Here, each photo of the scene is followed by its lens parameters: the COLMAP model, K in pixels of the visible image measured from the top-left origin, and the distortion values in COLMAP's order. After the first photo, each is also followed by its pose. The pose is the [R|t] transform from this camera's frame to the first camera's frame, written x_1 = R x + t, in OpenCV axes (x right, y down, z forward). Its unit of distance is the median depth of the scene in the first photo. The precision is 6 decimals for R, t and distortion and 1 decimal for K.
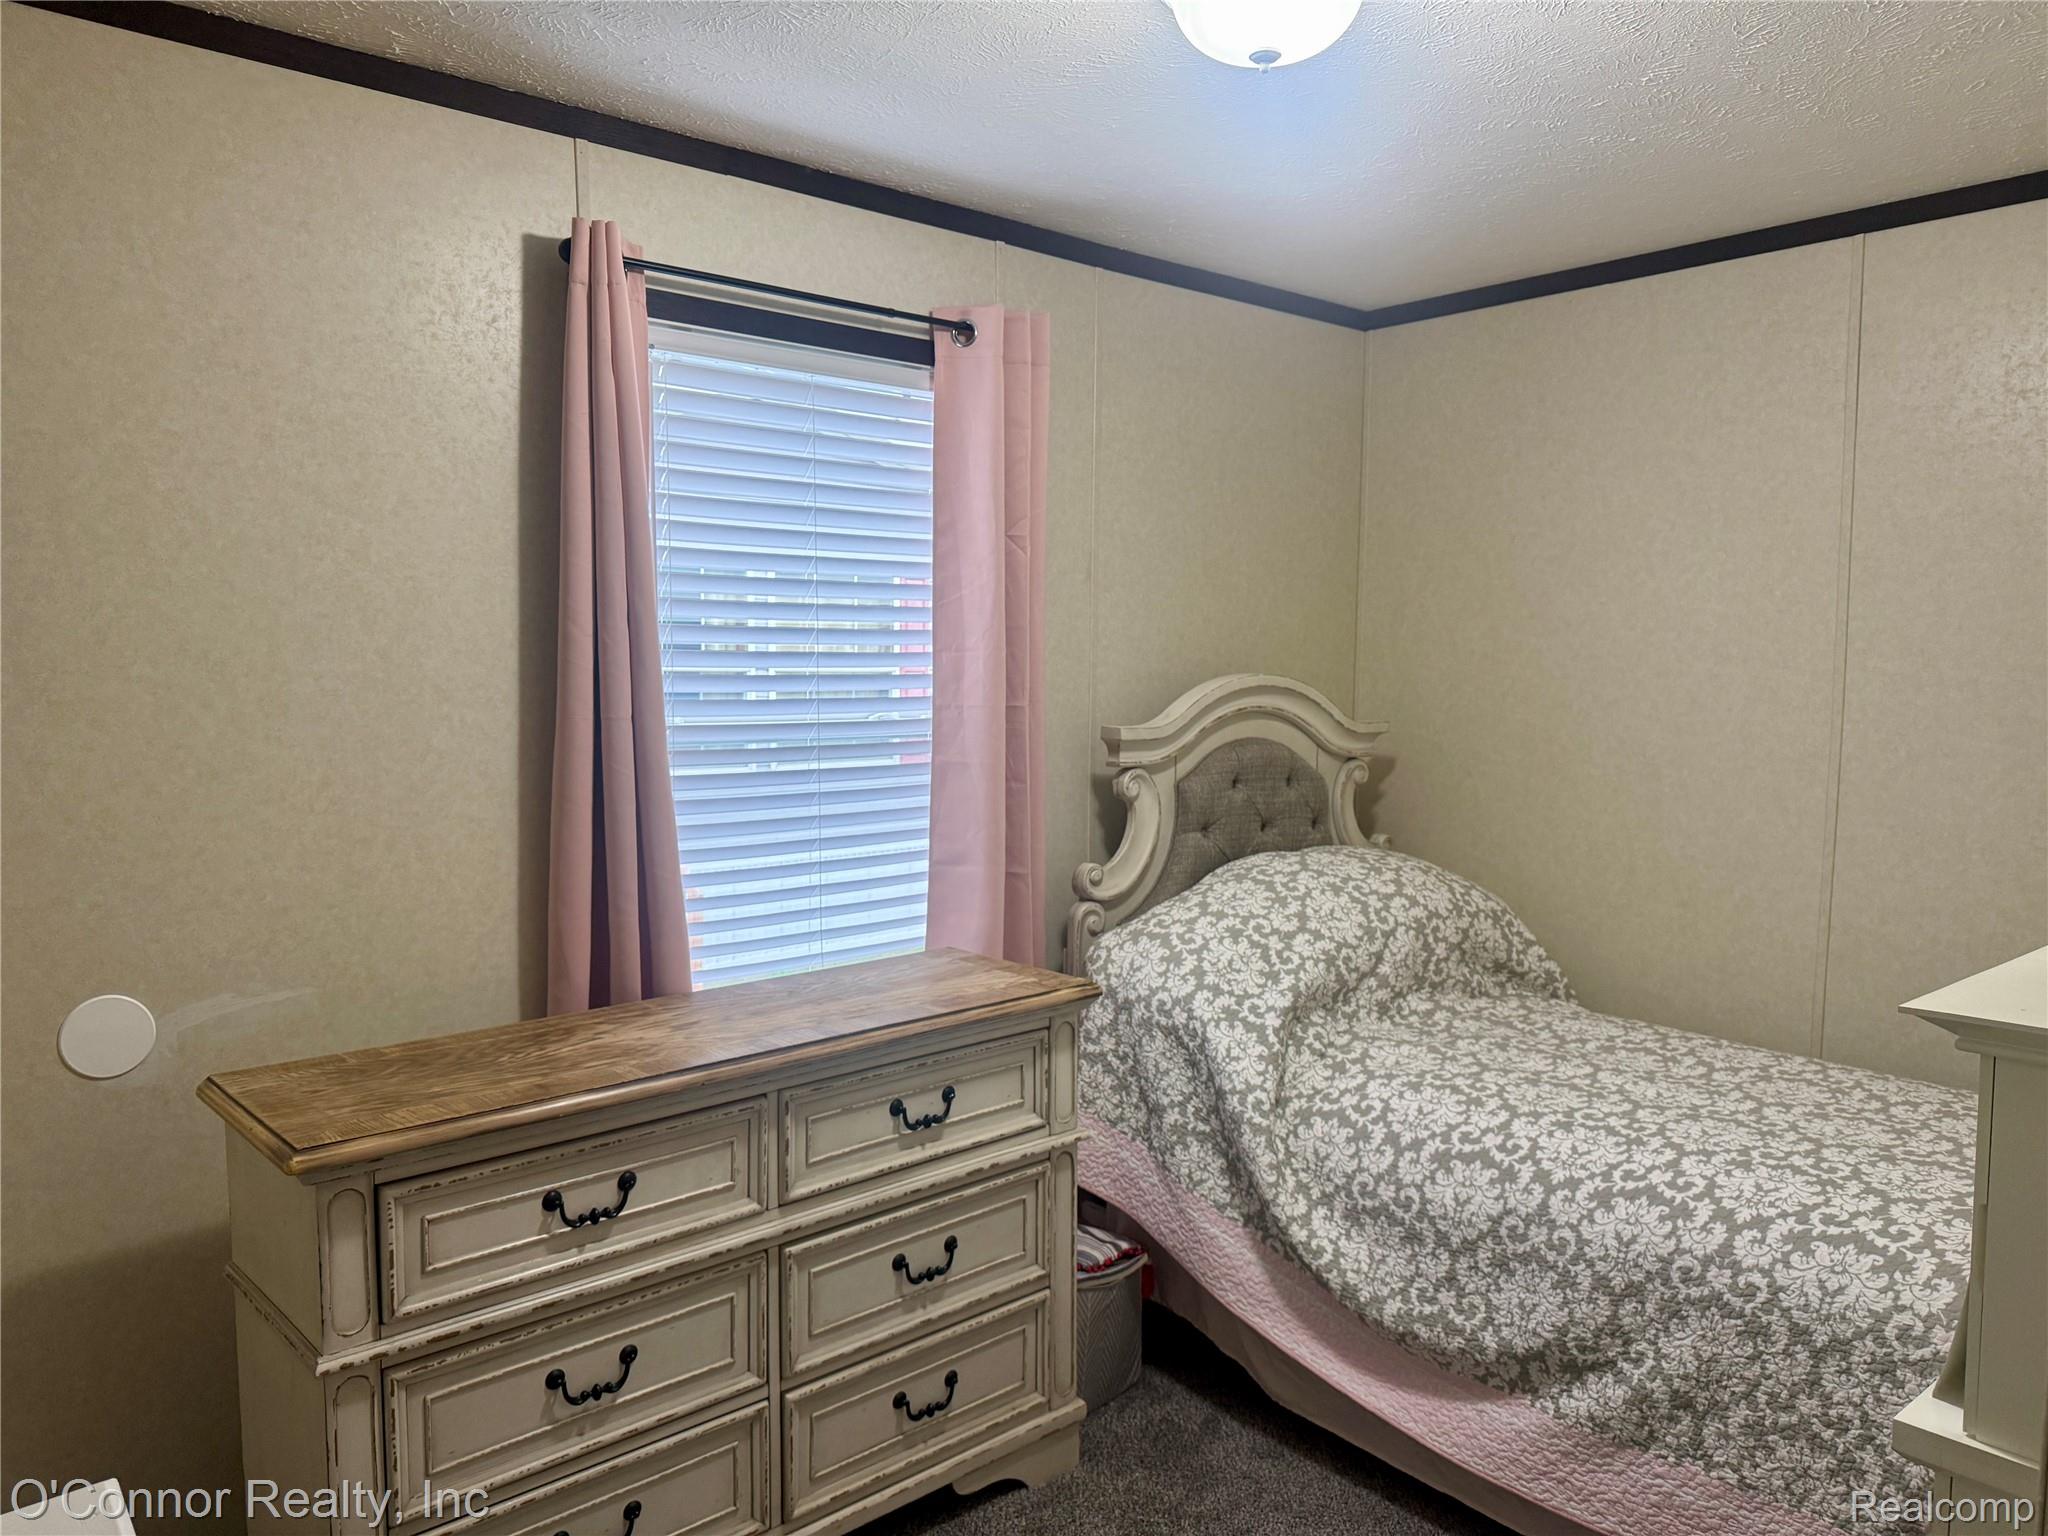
lens RADIAL K [[1431.0, 0, 1017.6], [0, 1431.0, 780.9], [0, 0, 1]] dist [0.044541, -0.068626]
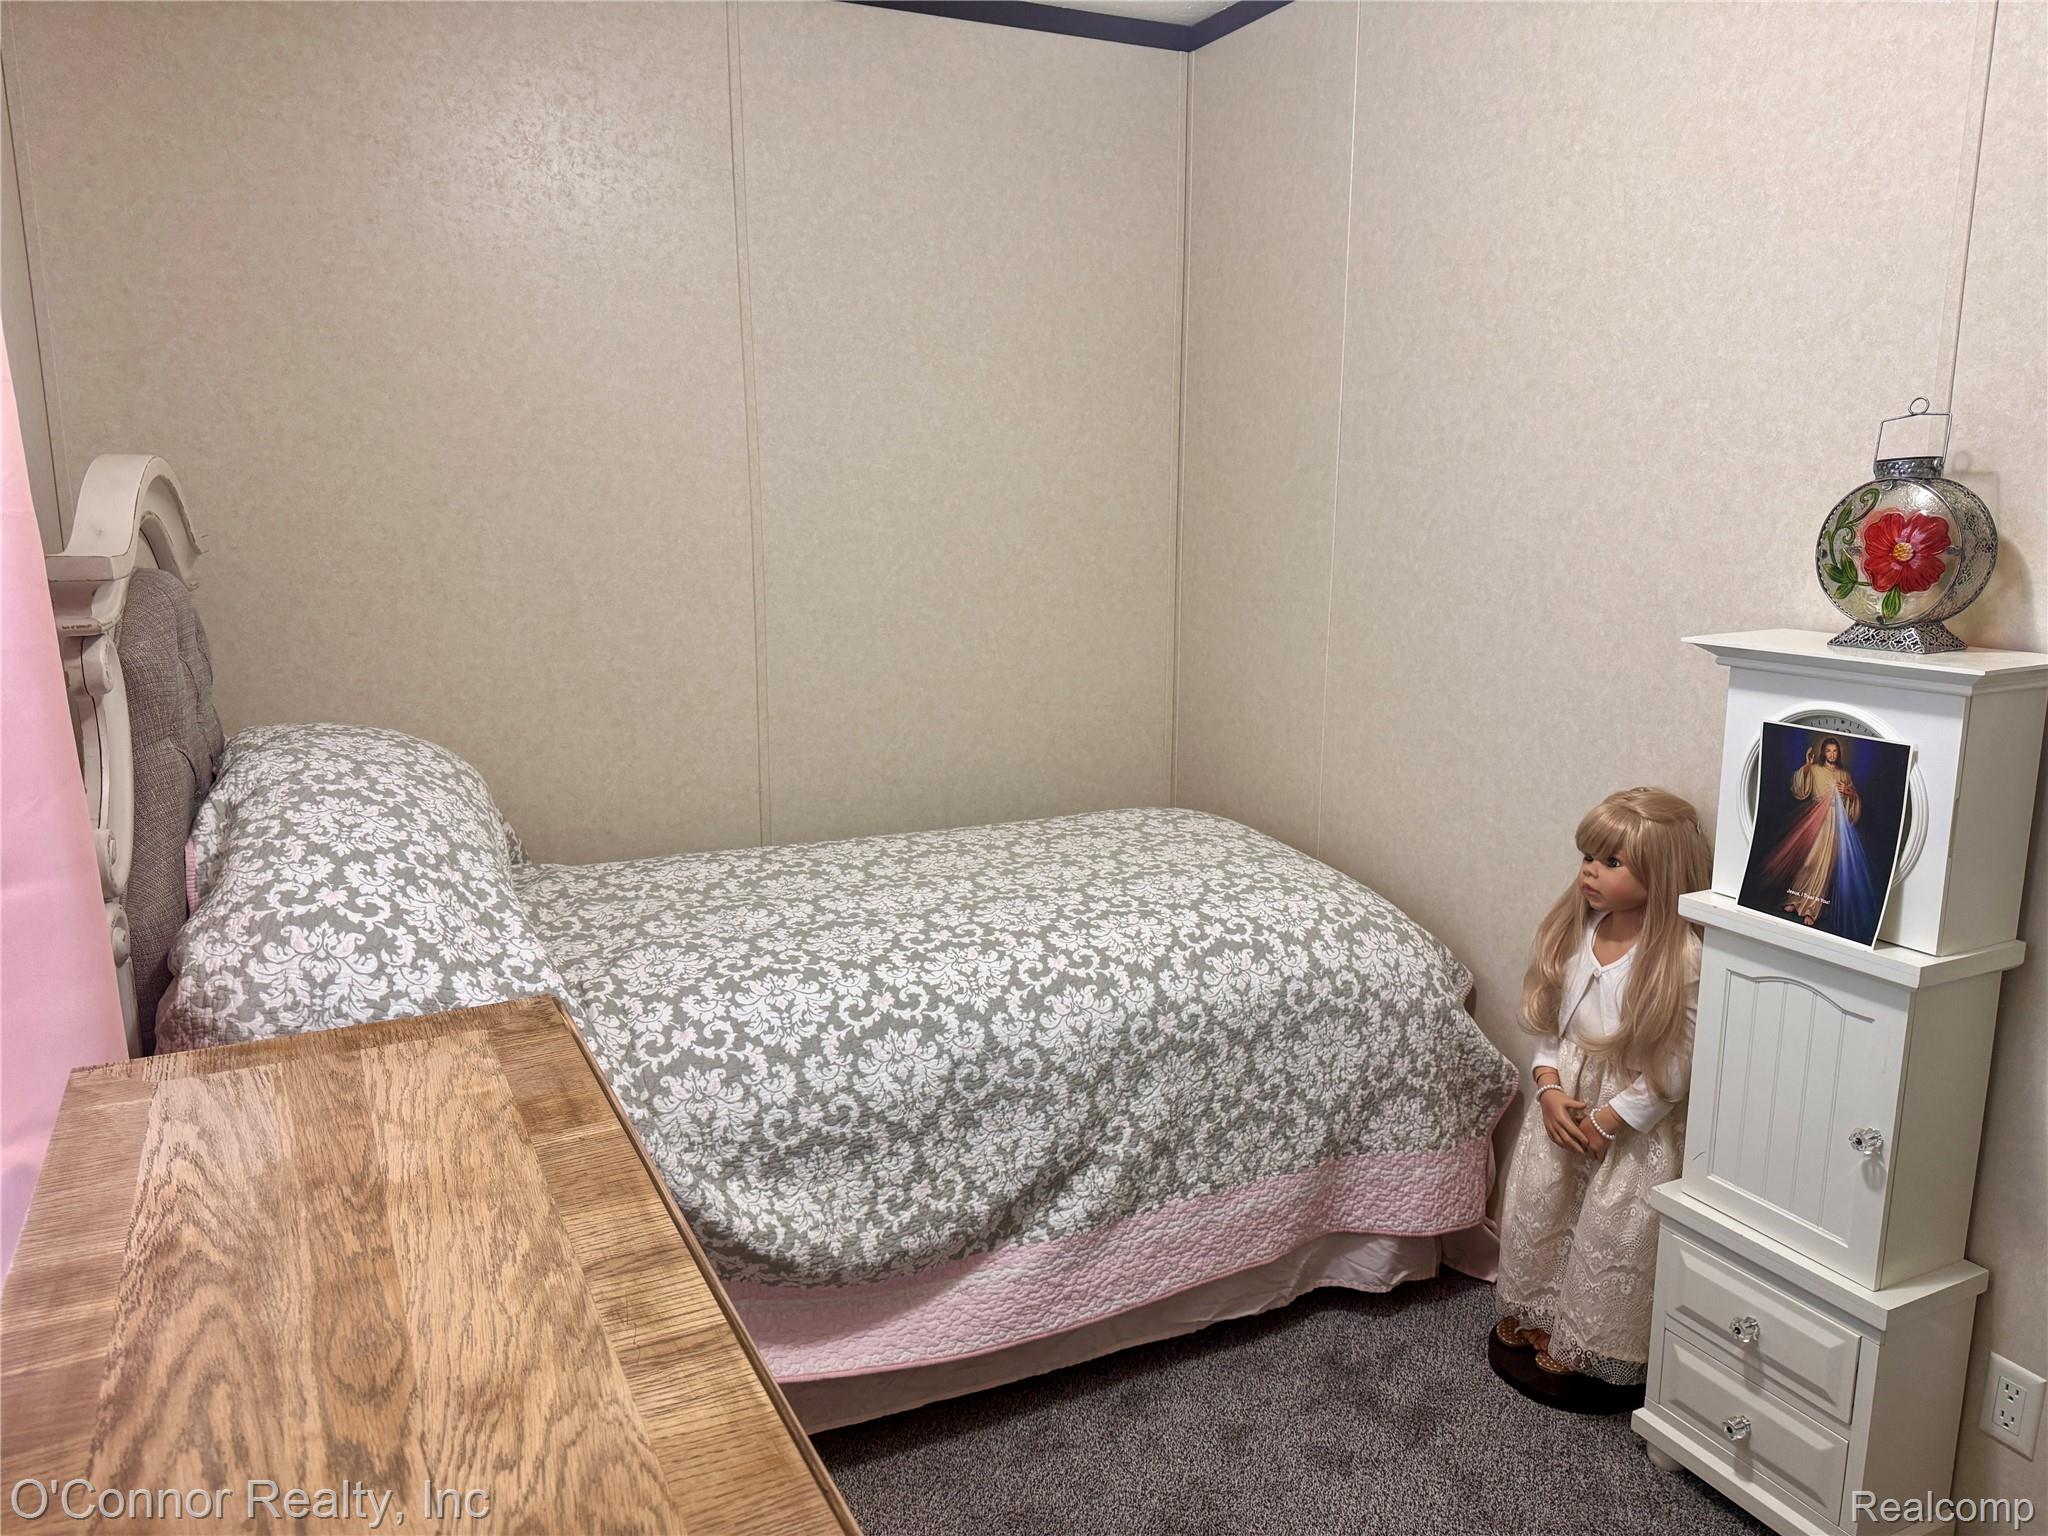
lens RADIAL K [[1440.7, 0, 1024.0], [0, 1440.7, 768.0], [0, 0, 1]] dist [0.144642, -0.263568]
pose [[0.261012, -0.192228, 0.946003, -0.453898], [0.083438, 0.980798, 0.176277, -0.035682], [-0.961723, 0.032922, 0.272039, 0.689834]]
